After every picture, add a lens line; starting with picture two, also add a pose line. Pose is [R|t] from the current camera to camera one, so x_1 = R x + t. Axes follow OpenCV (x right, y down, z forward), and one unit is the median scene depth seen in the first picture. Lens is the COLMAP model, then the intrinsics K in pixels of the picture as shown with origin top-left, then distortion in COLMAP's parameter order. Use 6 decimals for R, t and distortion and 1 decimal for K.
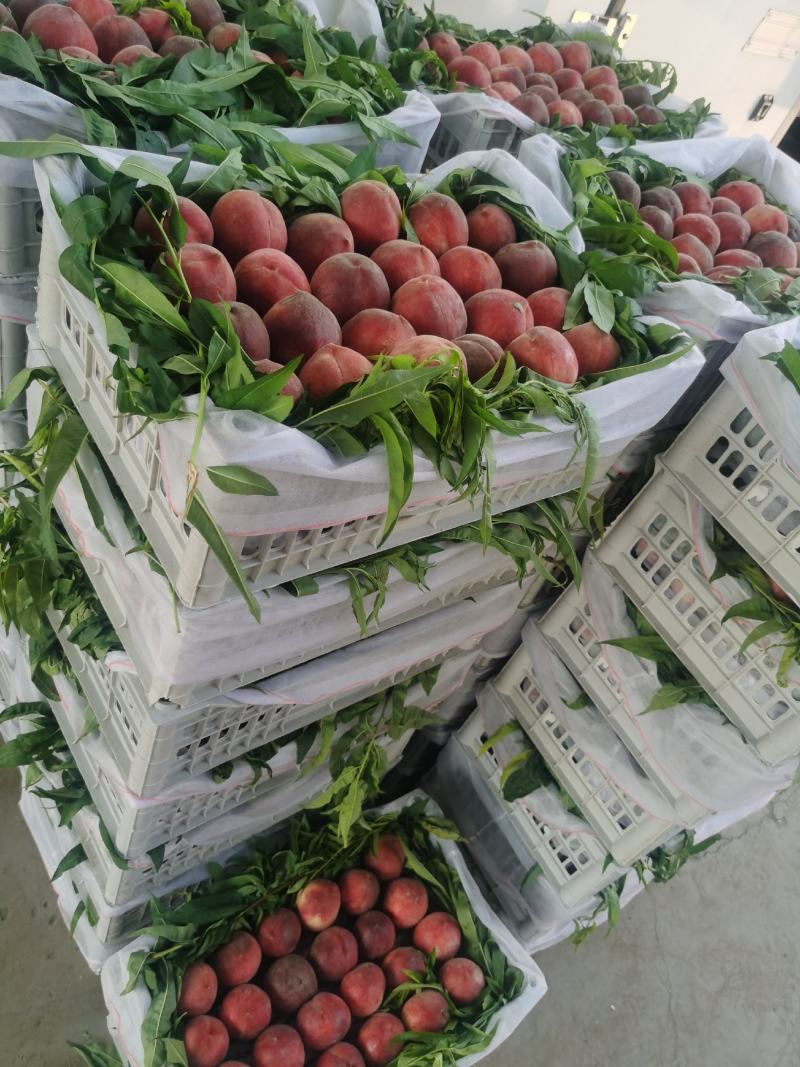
lens RADIAL K [[823.0, 0, 400.0], [0, 823.0, 533.5], [0, 0, 1]] dist [0.030488, -0.048432]
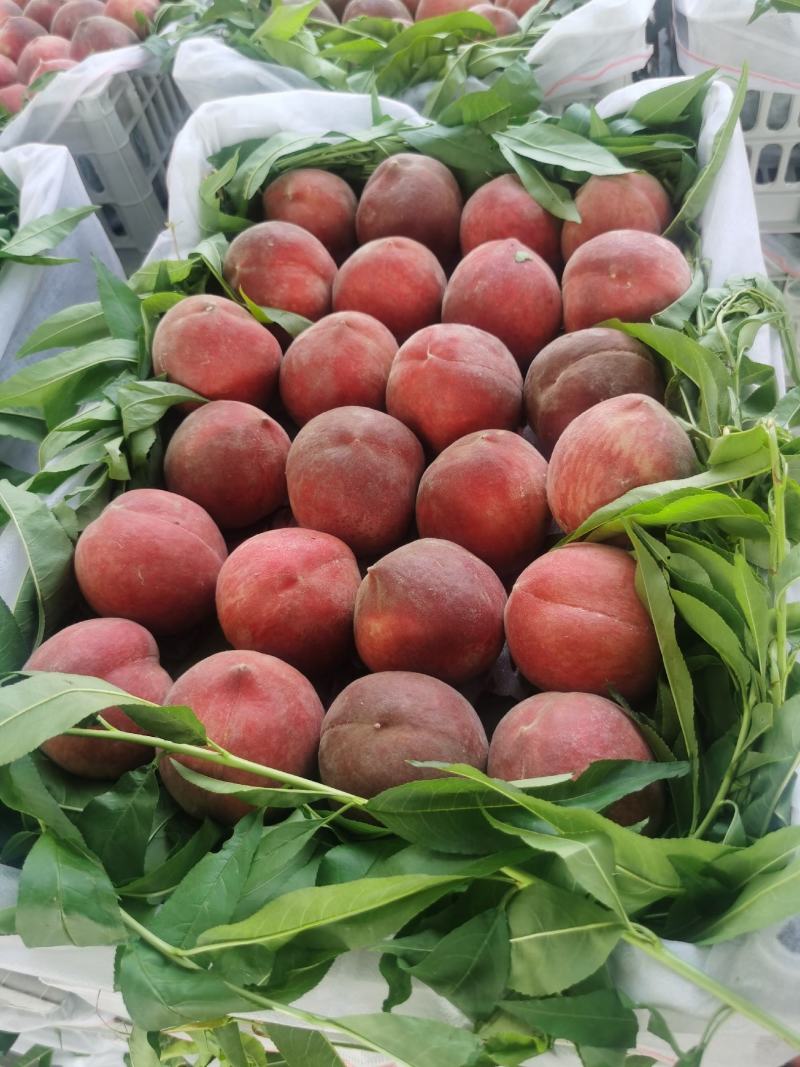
lens RADIAL K [[825.6, 0, 400.0], [0, 825.6, 533.5], [0, 0, 1]] dist [0.051325, -0.109268]
pose [[0.572734, -0.814102, 0.095988, -0.119608], [0.785649, 0.578557, 0.219153, -0.338900], [-0.233947, -0.050103, 0.970957, 0.405954]]
